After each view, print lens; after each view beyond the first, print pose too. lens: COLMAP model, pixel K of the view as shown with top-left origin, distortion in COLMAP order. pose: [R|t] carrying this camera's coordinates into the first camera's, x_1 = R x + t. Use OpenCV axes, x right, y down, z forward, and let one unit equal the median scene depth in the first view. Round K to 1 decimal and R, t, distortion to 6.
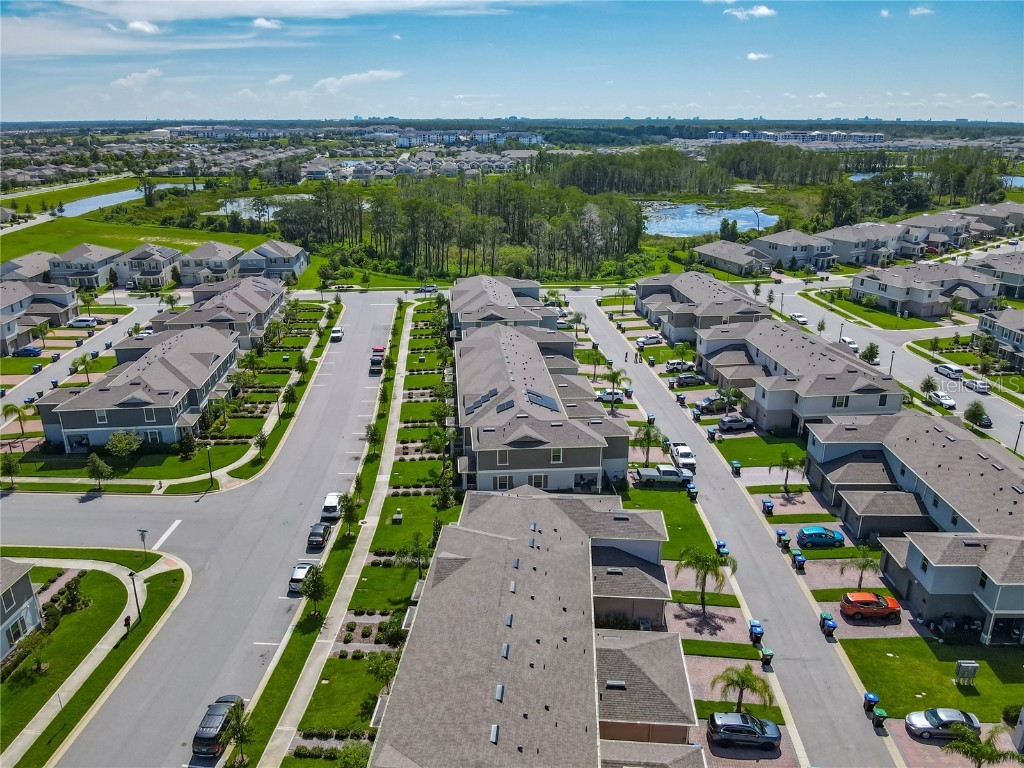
lens RADIAL K [[756.3, 0, 512.0], [0, 756.3, 384.0], [0, 0, 1]] dist [-0.023217, 0.001151]
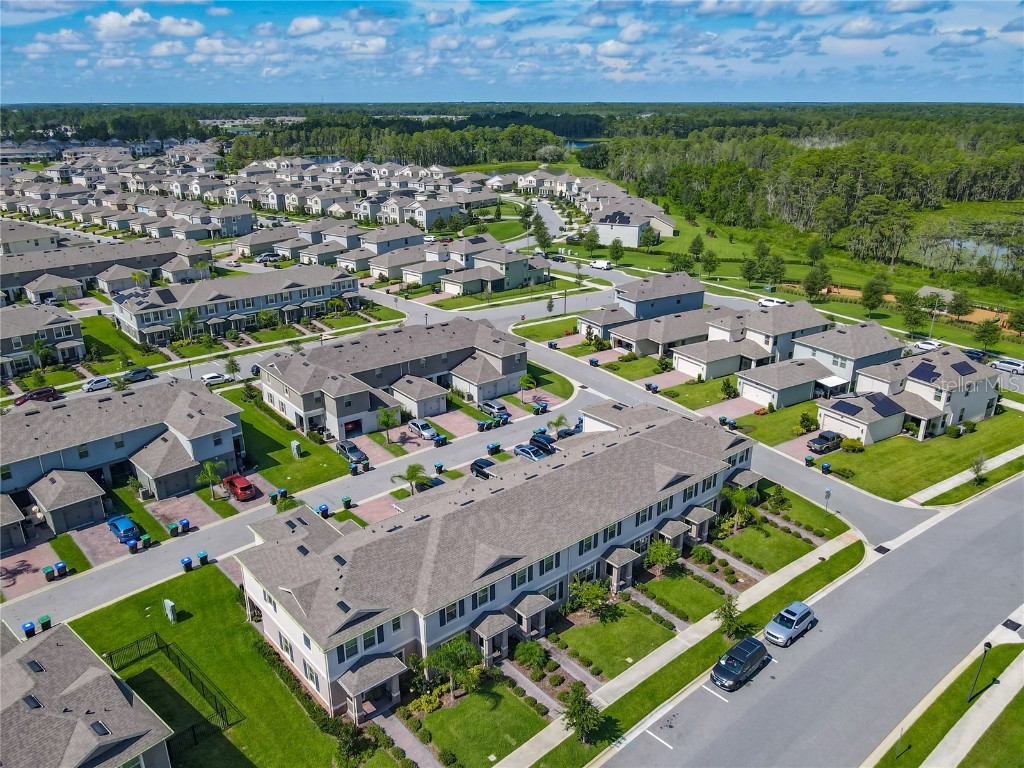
lens RADIAL K [[794.9, 0, 512.0], [0, 794.9, 384.0], [0, 0, 1]] dist [-0.002783, -0.016522]
pose [[-0.697930, -0.238681, 0.675222, -0.394395], [0.234992, 0.814306, 0.530740, -0.250726], [-0.676515, 0.529091, -0.512241, 0.743223]]
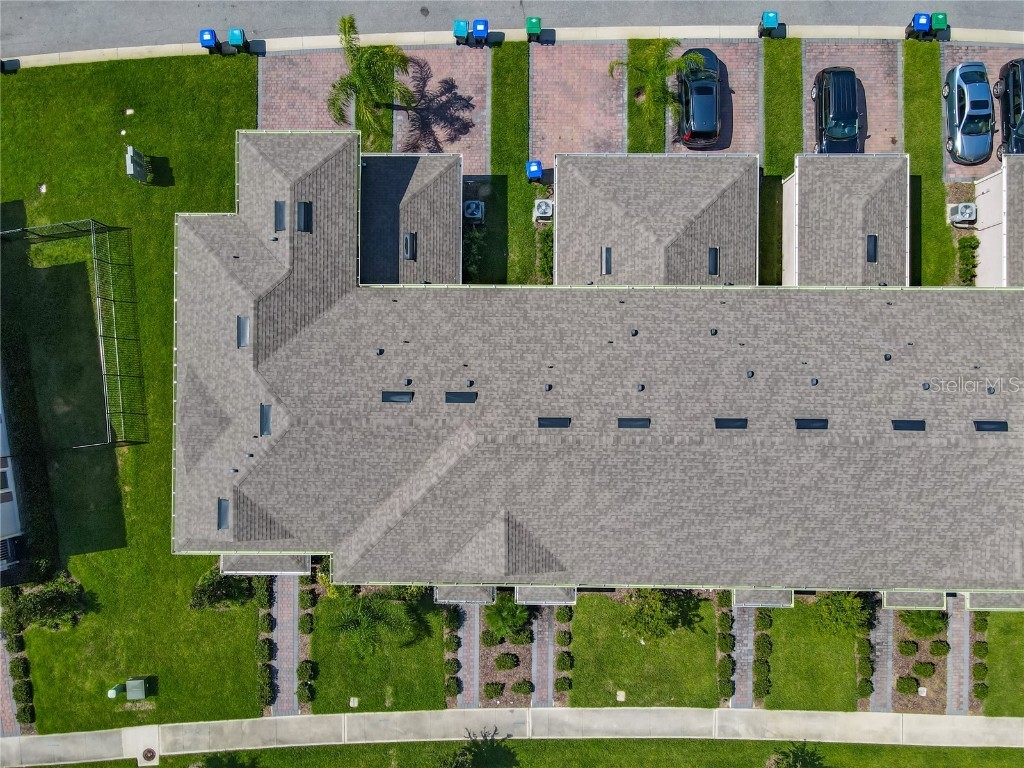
lens RADIAL K [[794.9, 0, 512.0], [0, 794.9, 384.0], [0, 0, 1]] dist [-0.002783, -0.016522]
pose [[-0.061152, -0.997941, 0.019324, 0.011460], [0.337113, -0.002427, 0.941461, -0.156940], [-0.939476, 0.064087, 0.336568, 0.428977]]
